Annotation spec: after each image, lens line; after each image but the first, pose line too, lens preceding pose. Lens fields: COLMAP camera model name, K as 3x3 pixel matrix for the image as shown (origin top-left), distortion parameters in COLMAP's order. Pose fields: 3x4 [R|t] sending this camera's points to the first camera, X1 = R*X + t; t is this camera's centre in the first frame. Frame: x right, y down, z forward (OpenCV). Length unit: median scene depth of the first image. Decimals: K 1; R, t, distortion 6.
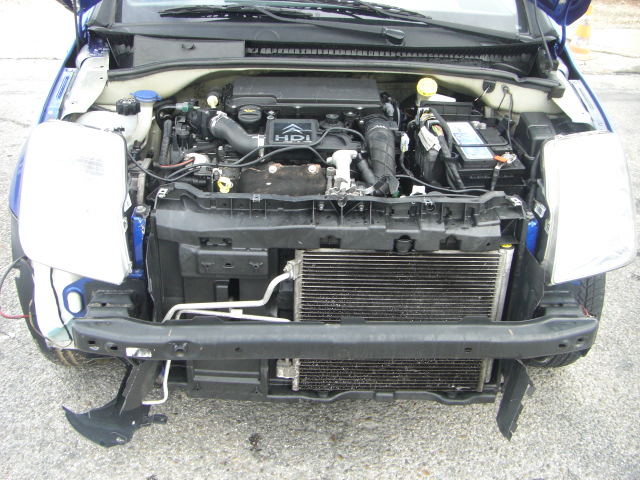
lens RADIAL K [[718.3, 0, 309.7], [0, 718.3, 217.1], [0, 0, 1]] dist [-0.132318, 0.000000]
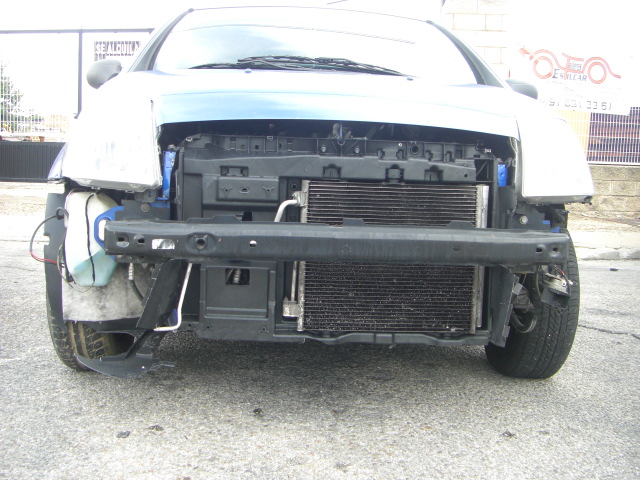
lens RADIAL K [[718.3, 0, 311.7], [0, 718.3, 217.4], [0, 0, 1]] dist [-0.132318, 0.000000]
pose [[0.999591, 0.003575, 0.028377, -0.033989], [0.007457, 0.925262, -0.379255, 0.495879], [-0.027612, 0.379311, 0.924857, -0.053144]]
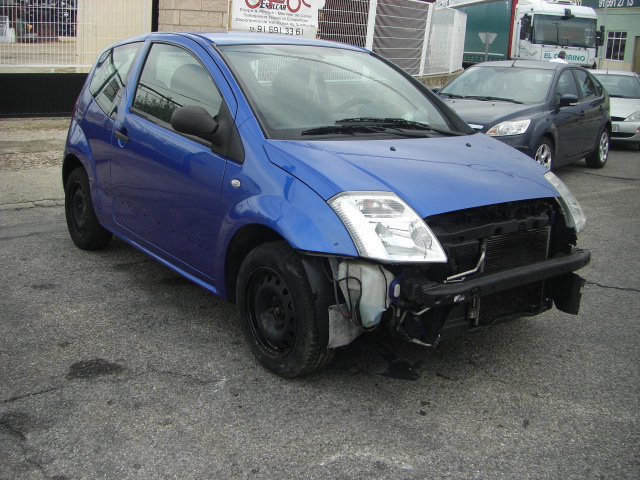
lens RADIAL K [[718.3, 0, 311.6], [0, 718.3, 215.6], [0, 0, 1]] dist [-0.132318, 0.000000]
pose [[0.816900, -0.120523, 0.564046, -1.340703], [0.234584, 0.962814, -0.134015, 0.122322], [-0.526919, 0.241794, 0.814796, -0.301718]]
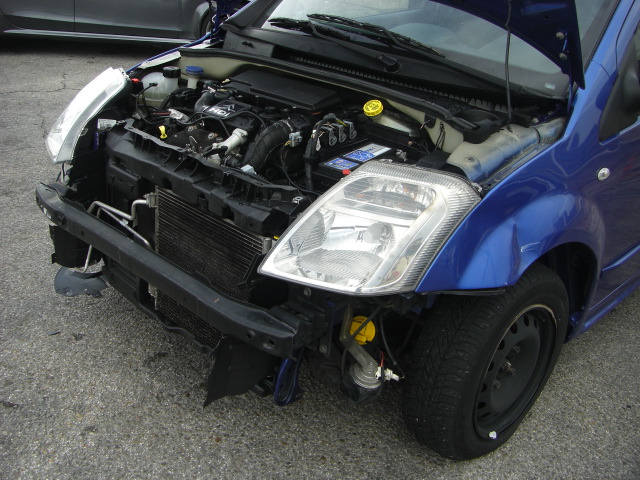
lens RADIAL K [[718.3, 0, 317.0], [0, 718.3, 216.9], [0, 0, 1]] dist [-0.132318, 0.000000]
pose [[0.701741, 0.288103, -0.651580, 0.923173], [-0.367868, 0.929758, 0.014914, -0.022441], [0.610108, 0.229230, 0.758434, 0.215445]]
